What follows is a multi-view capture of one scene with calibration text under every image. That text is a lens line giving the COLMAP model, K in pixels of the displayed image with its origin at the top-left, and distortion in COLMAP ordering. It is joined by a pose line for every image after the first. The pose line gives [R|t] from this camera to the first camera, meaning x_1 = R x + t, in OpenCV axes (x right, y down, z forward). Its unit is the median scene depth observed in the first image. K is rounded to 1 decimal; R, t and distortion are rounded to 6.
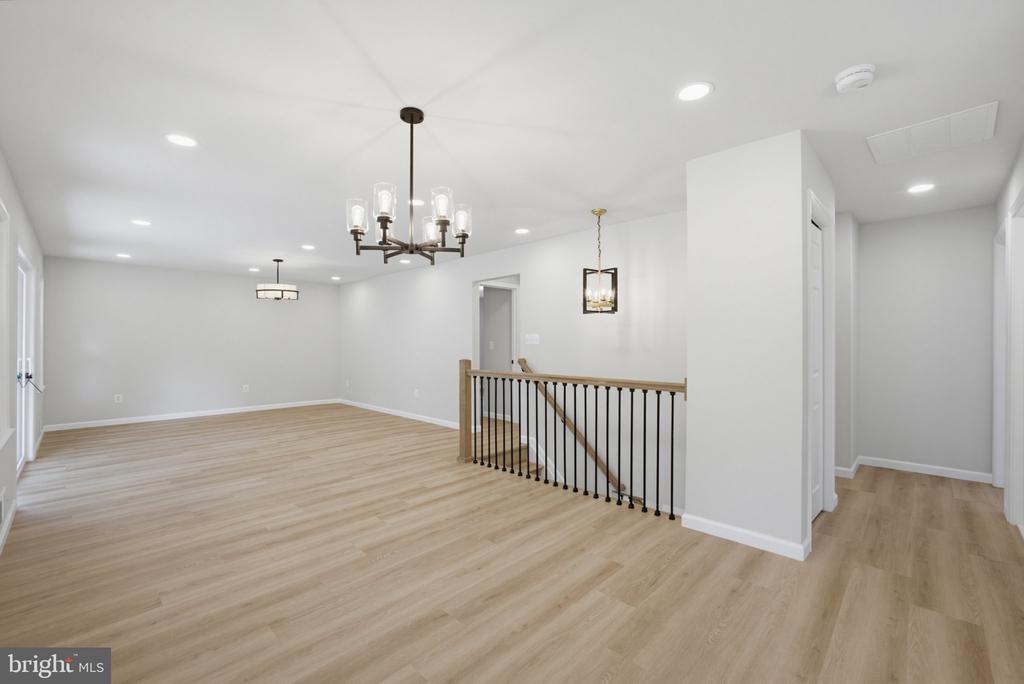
lens RADIAL K [[435.0, 0, 512.0], [0, 435.0, 342.0], [0, 0, 1]] dist [-0.020569, 0.000294]
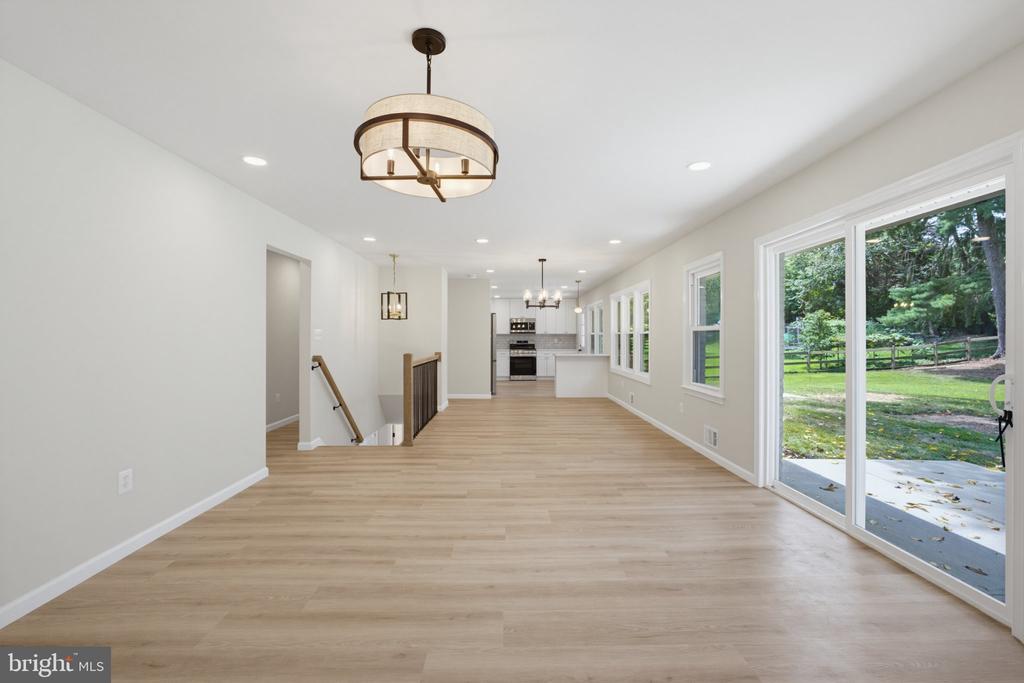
lens RADIAL K [[435.0, 0, 512.0], [0, 435.0, 341.5], [0, 0, 1]] dist [-0.020569, 0.000294]
pose [[-0.709555, -0.004853, 0.704633, -1.414167], [0.000914, 0.999969, 0.007807, 0.001978], [-0.704649, 0.006183, -0.709529, 2.117303]]
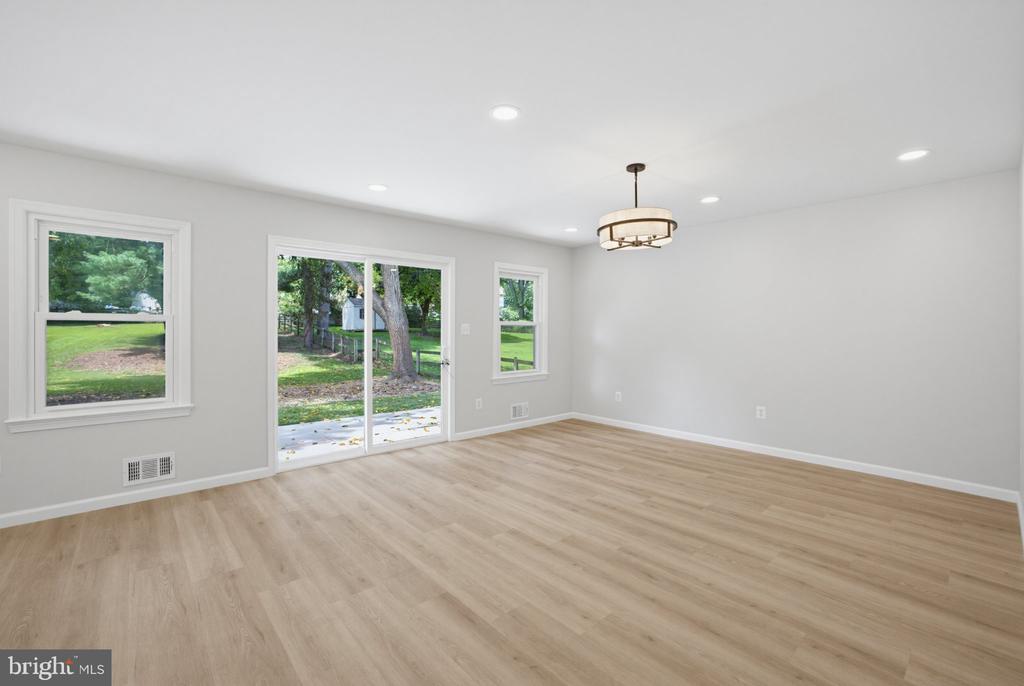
lens RADIAL K [[435.0, 0, 512.0], [0, 435.0, 343.0], [0, 0, 1]] dist [-0.020569, 0.000294]
pose [[-0.071985, 0.026314, -0.997059, -0.055817], [-0.002522, 0.999644, 0.026564, 0.000186], [0.997403, 0.004427, -0.071893, 1.626995]]
